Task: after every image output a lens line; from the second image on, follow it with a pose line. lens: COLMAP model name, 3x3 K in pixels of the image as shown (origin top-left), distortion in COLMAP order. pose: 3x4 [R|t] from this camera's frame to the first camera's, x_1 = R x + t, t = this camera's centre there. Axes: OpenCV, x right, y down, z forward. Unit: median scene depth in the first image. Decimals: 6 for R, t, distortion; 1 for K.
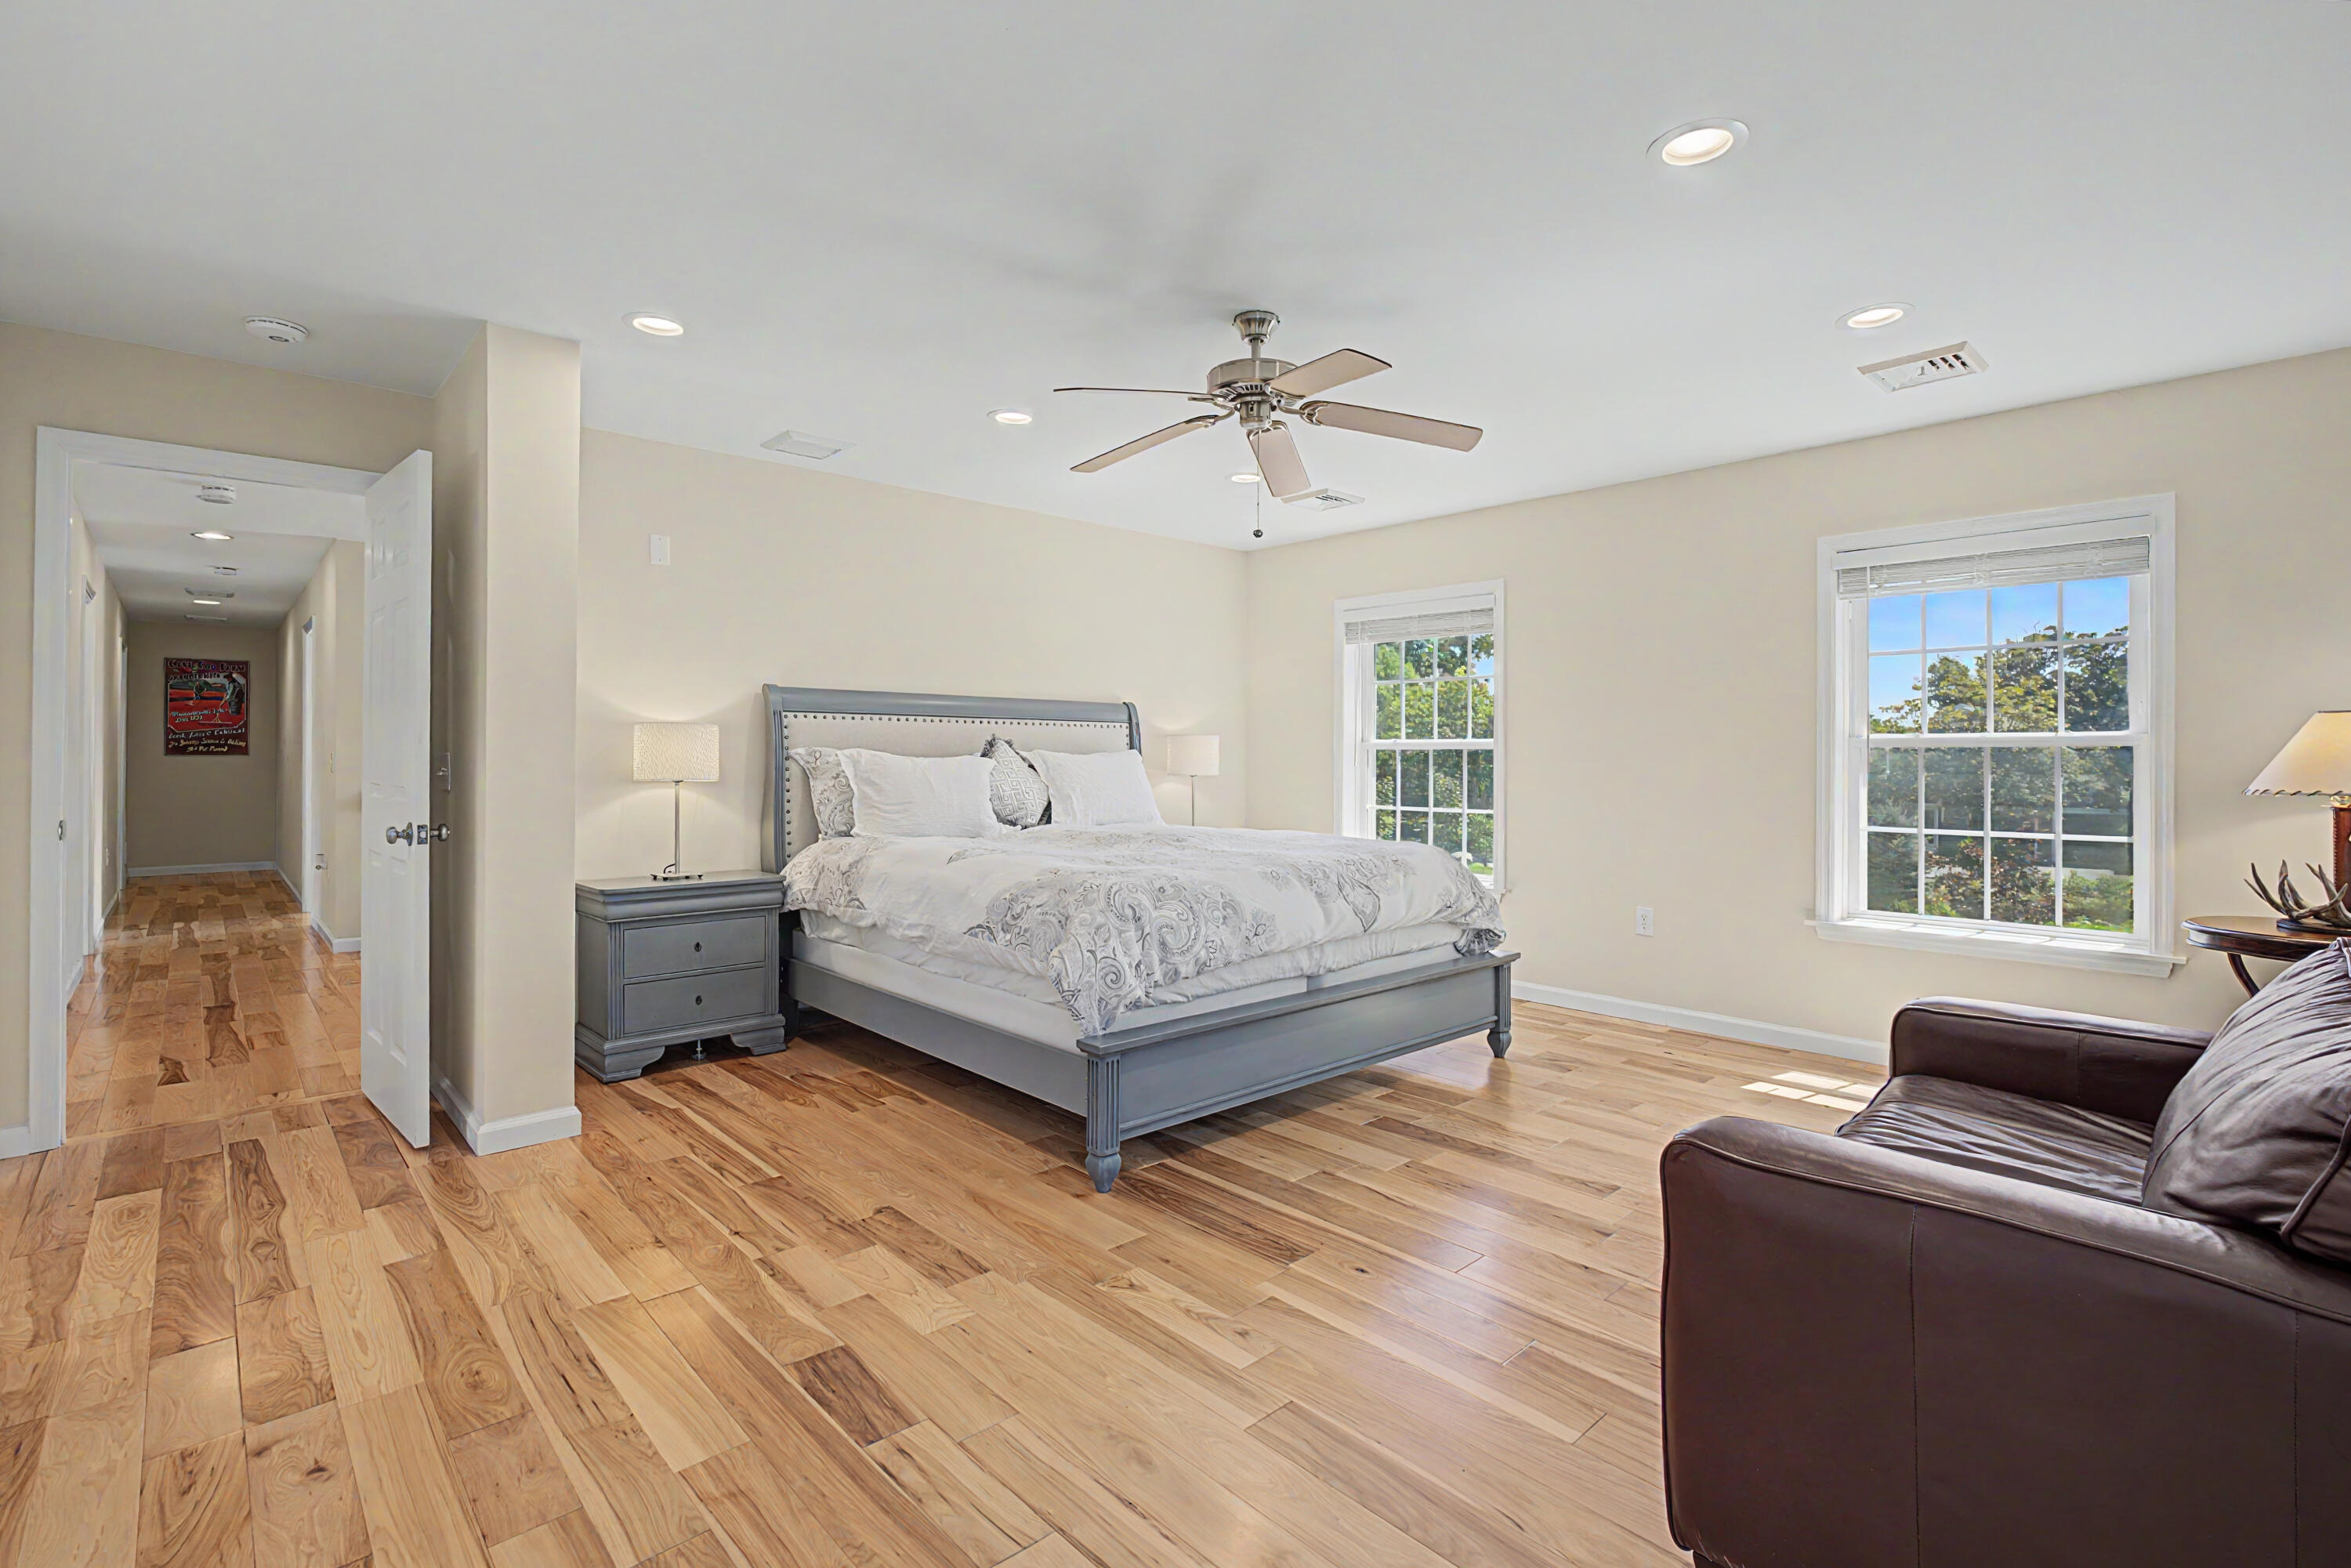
lens RADIAL K [[1064.7, 0, 1154.9], [0, 1064.7, 785.2], [0, 0, 1]] dist [-0.003565, -0.000461]
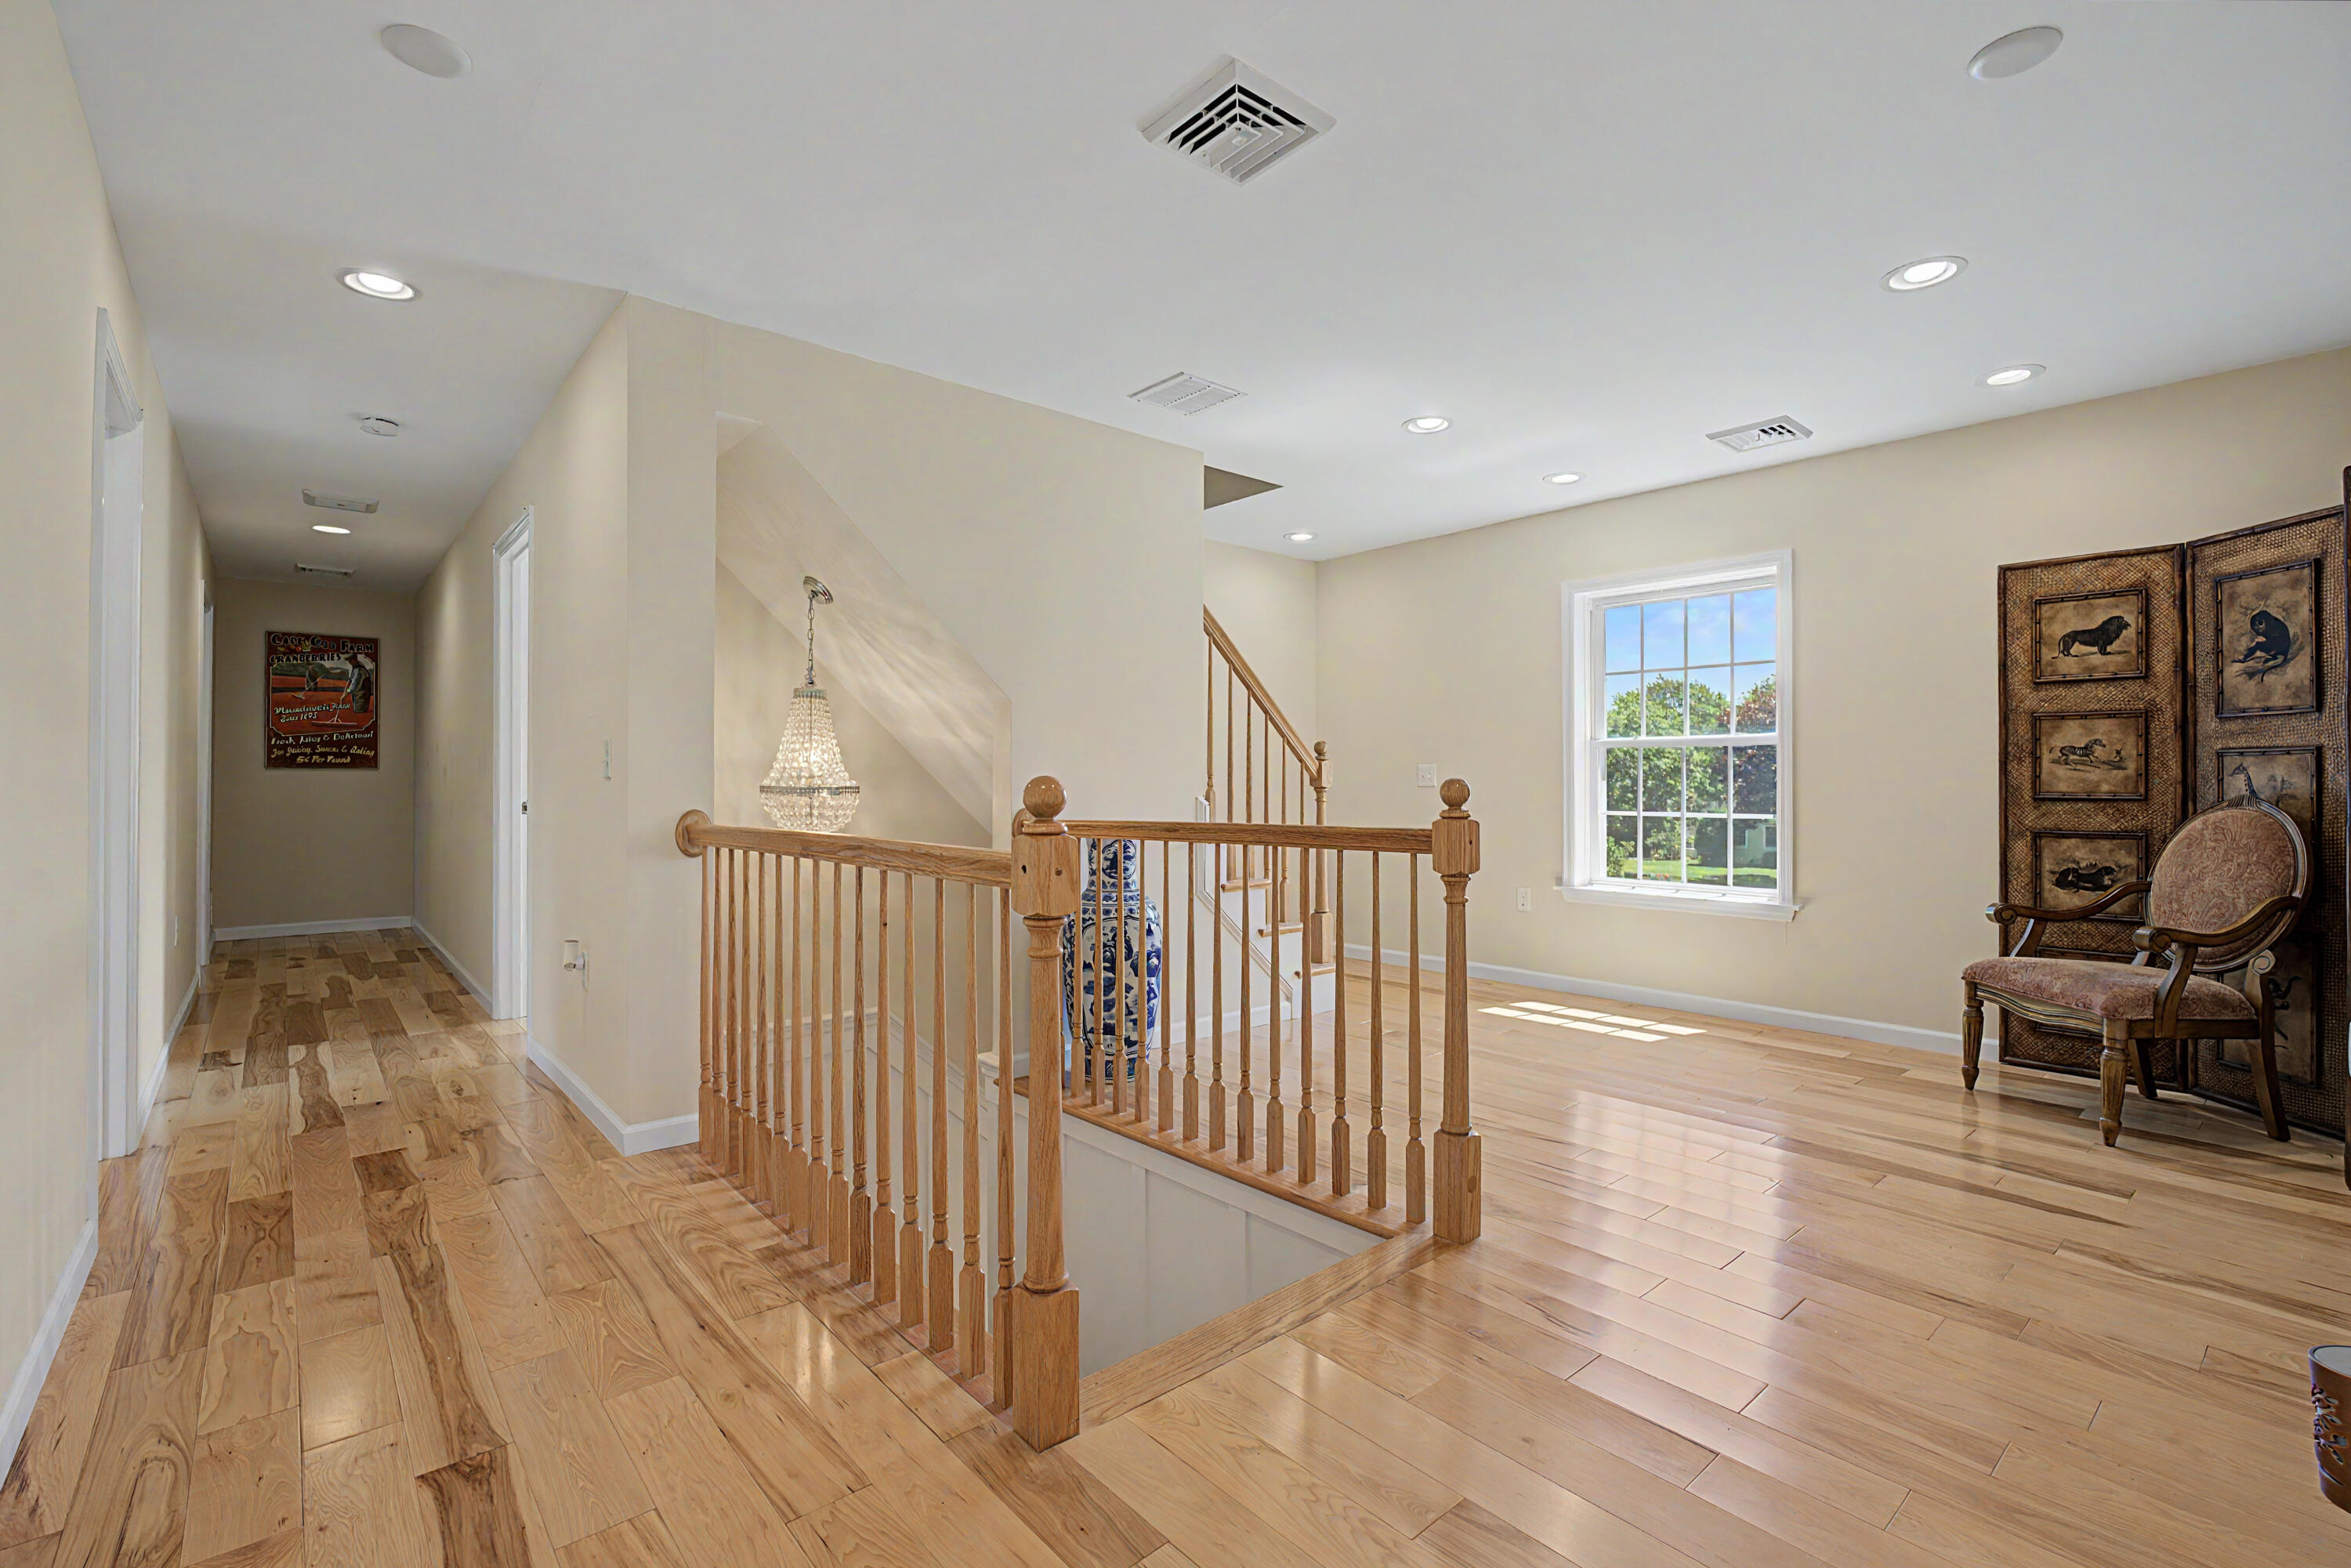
lens RADIAL K [[1064.7, 0, 1196.2], [0, 1064.7, 777.1], [0, 0, 1]] dist [-0.003565, -0.000461]
pose [[0.999537, -0.017283, -0.025054, -0.289818], [0.016834, 0.999696, -0.018025, -0.000132], [0.025358, 0.017595, 0.999524, 0.302803]]
